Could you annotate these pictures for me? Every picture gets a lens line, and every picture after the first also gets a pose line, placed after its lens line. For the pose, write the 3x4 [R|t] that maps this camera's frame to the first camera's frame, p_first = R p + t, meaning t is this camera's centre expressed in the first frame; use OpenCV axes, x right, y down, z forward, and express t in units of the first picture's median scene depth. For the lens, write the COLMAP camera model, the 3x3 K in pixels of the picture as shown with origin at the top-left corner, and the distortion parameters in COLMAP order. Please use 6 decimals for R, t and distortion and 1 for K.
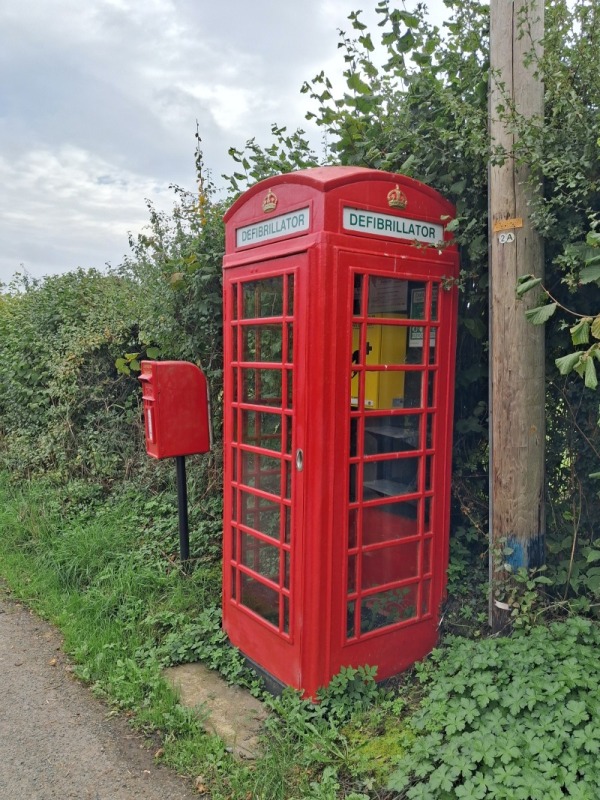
lens RADIAL K [[635.4, 0, 298.2], [0, 635.4, 411.4], [0, 0, 1]] dist [-0.045220, 0.001588]
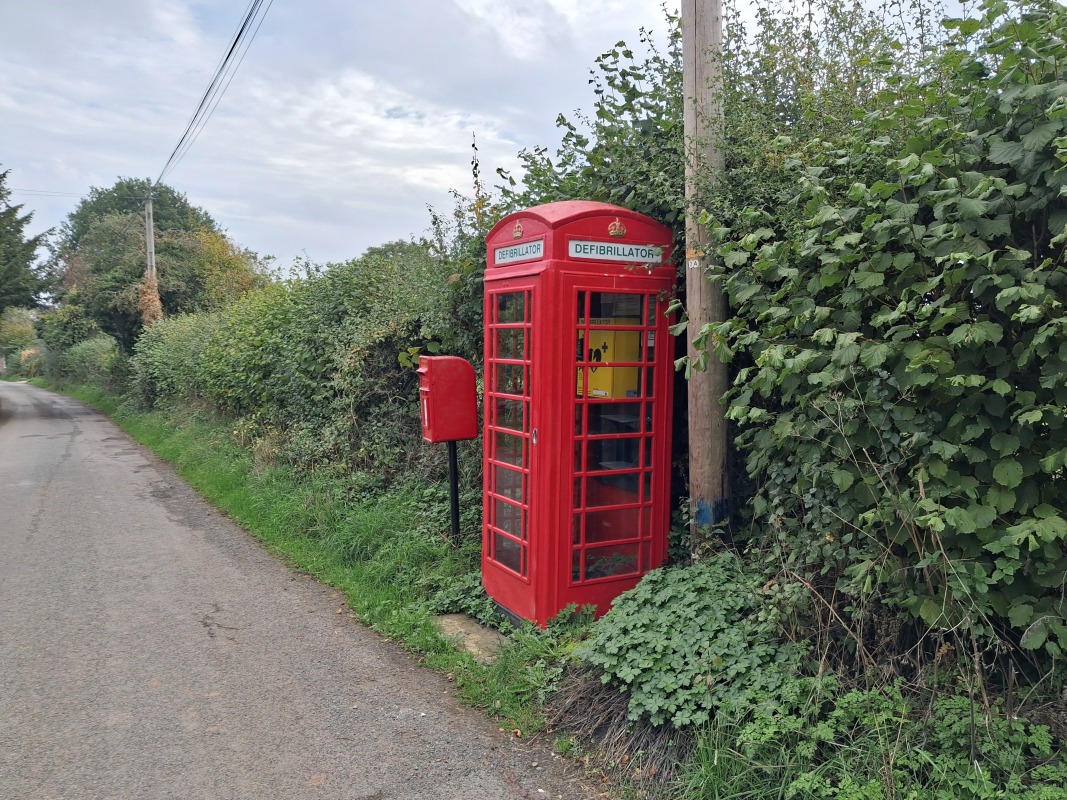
lens RADIAL K [[843.3, 0, 577.6], [0, 843.3, 402.9], [0, 0, 1]] dist [-0.034030, -0.004808]
pose [[0.996784, 0.009207, -0.079605, 0.187913], [-0.010403, 0.999839, -0.014621, 0.027399], [0.079458, 0.015403, 0.996719, -0.575496]]
